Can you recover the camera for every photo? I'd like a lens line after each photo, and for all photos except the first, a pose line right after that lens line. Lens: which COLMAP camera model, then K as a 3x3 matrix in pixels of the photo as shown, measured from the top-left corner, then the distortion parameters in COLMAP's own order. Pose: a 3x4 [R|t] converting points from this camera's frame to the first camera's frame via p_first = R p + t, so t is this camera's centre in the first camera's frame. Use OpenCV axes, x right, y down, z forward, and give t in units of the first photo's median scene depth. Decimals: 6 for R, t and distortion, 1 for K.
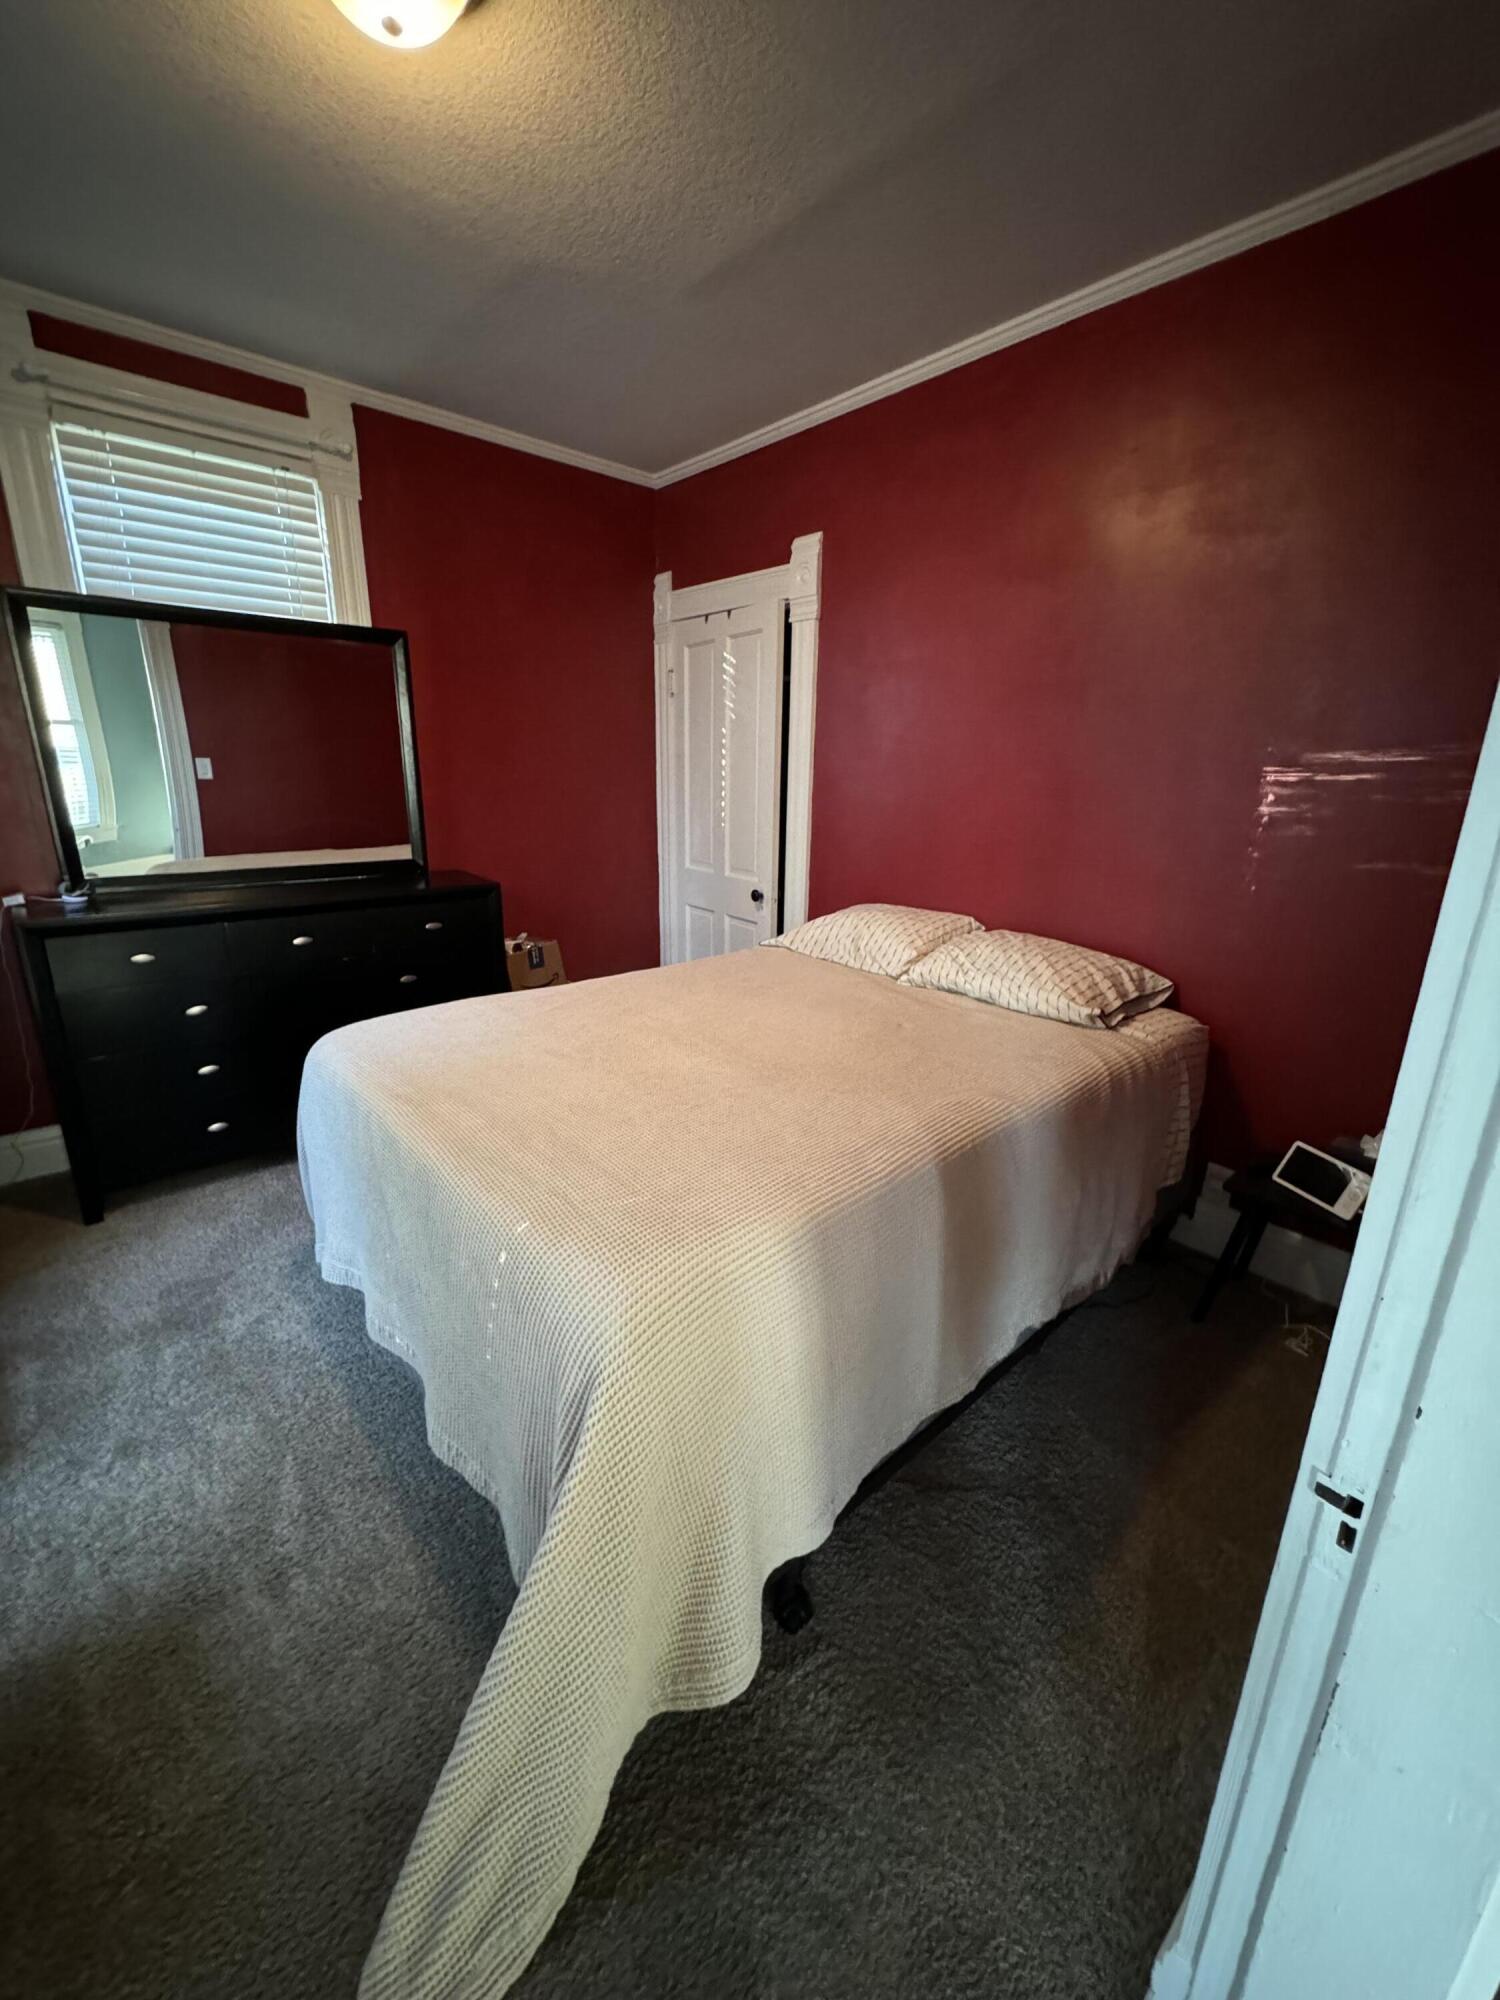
lens RADIAL K [[809.7, 0, 750.0], [0, 809.7, 1000.0], [0, 0, 1]] dist [0.000371, -0.000097]
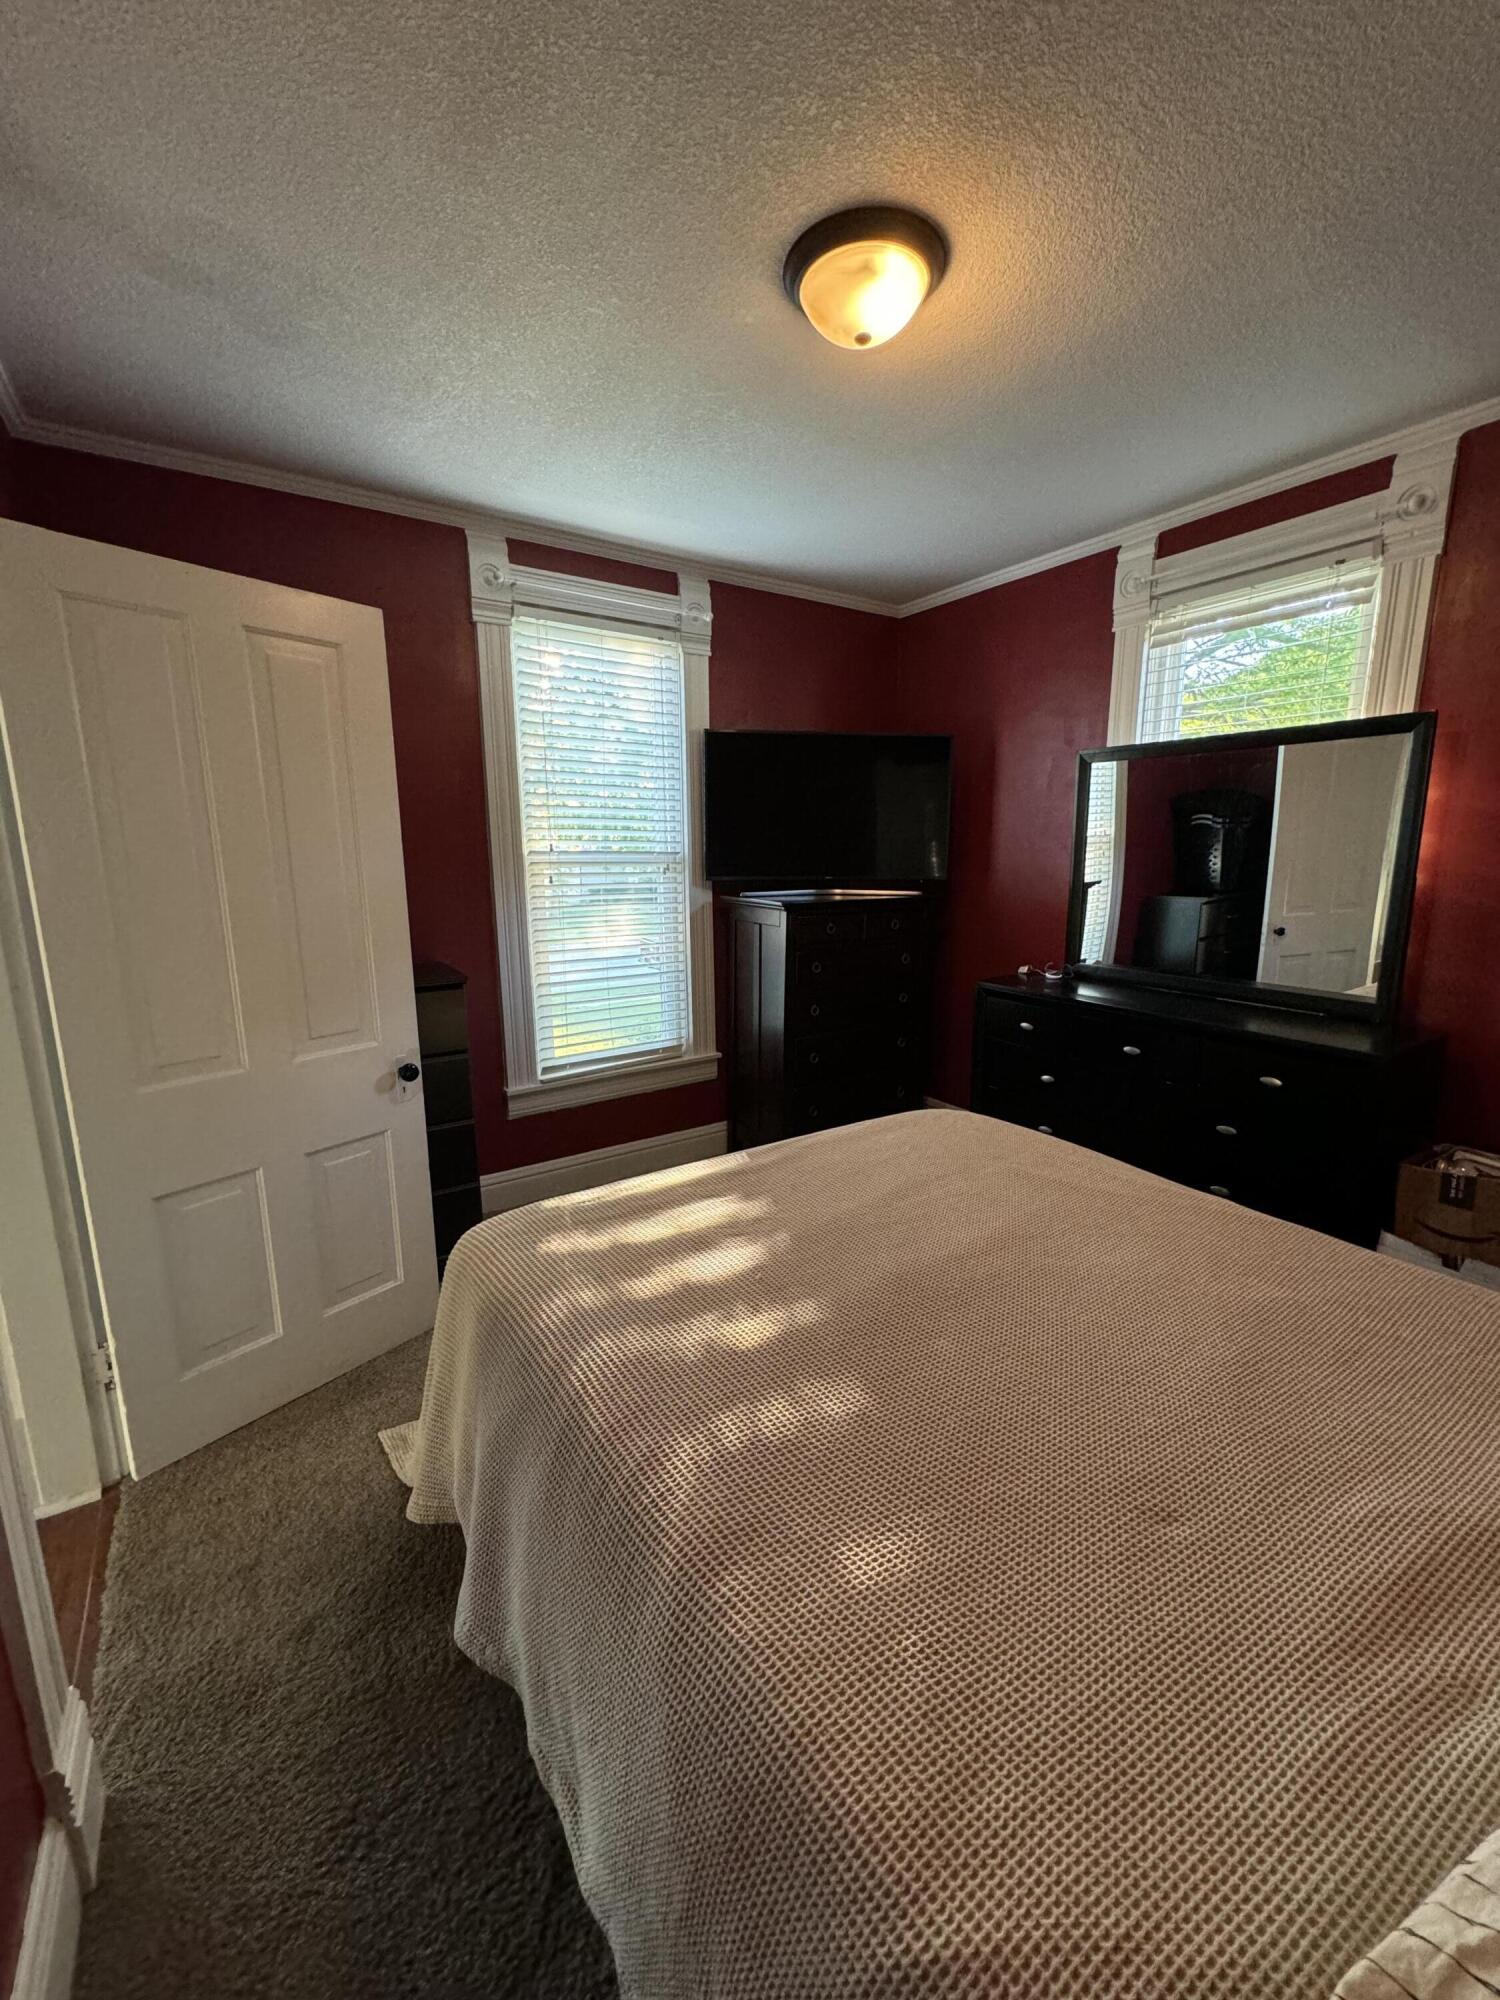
lens RADIAL K [[809.7, 0, 750.0], [0, 809.7, 1000.0], [0, 0, 1]] dist [0.000371, -0.000097]
pose [[-0.165544, 0.172536, -0.970992, 0.479537], [-0.265975, 0.940283, 0.212425, -0.211126], [0.949659, 0.293425, -0.109768, 0.607772]]
